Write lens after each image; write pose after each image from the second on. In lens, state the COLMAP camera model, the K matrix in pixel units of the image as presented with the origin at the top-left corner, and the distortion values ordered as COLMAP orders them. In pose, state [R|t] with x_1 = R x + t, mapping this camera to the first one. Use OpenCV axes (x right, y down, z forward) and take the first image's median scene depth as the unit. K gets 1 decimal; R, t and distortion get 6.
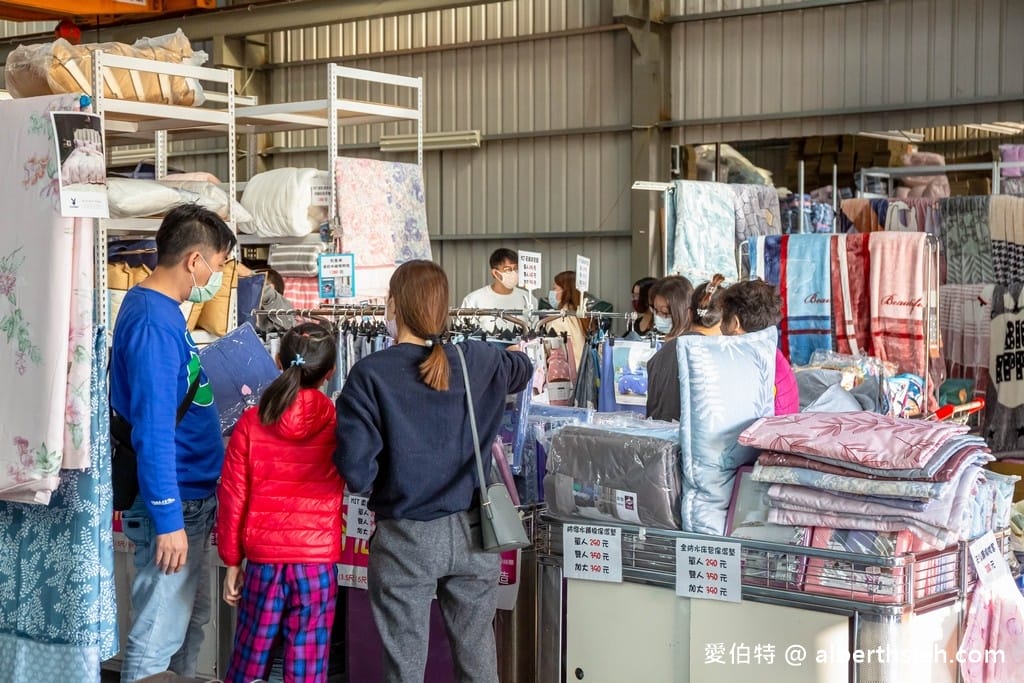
lens RADIAL K [[1567.2, 0, 512.0], [0, 1567.2, 341.5], [0, 0, 1]] dist [0.045400, 0.150669]
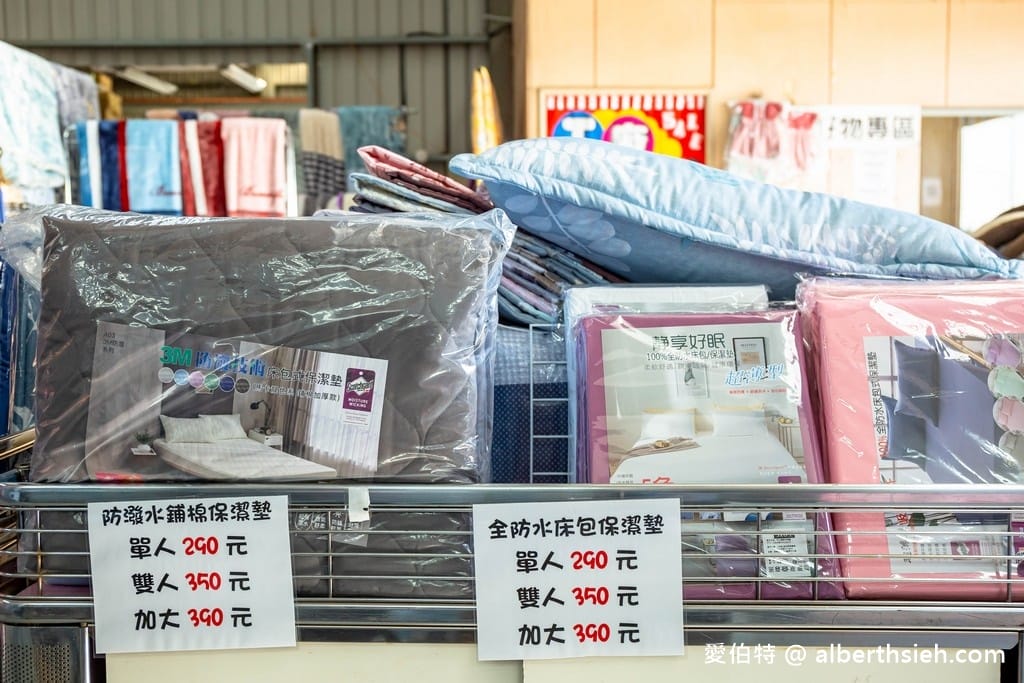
lens RADIAL K [[1024.6, 0, 512.0], [0, 1024.6, 341.5], [0, 0, 1]] dist [-0.055145, 0.153505]
pose [[0.787612, -0.050896, 0.614066, -0.016026], [0.027834, 0.998504, 0.047060, 0.038167], [-0.615543, -0.019973, 0.787850, 0.404403]]
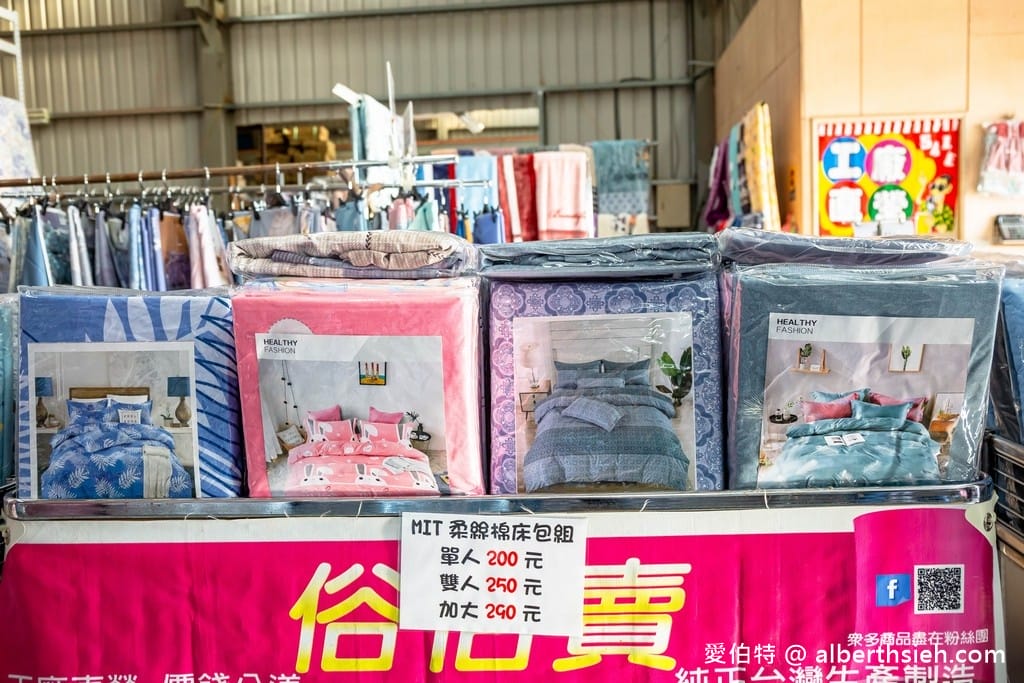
lens RADIAL K [[833.9, 0, 512.0], [0, 833.9, 341.5], [0, 0, 1]] dist [-0.075541, 0.099132]
pose [[0.842771, -0.068653, 0.533876, -0.106066], [0.048986, 0.997499, 0.050943, 0.031719], [-0.536038, -0.016781, 0.844027, 0.499873]]
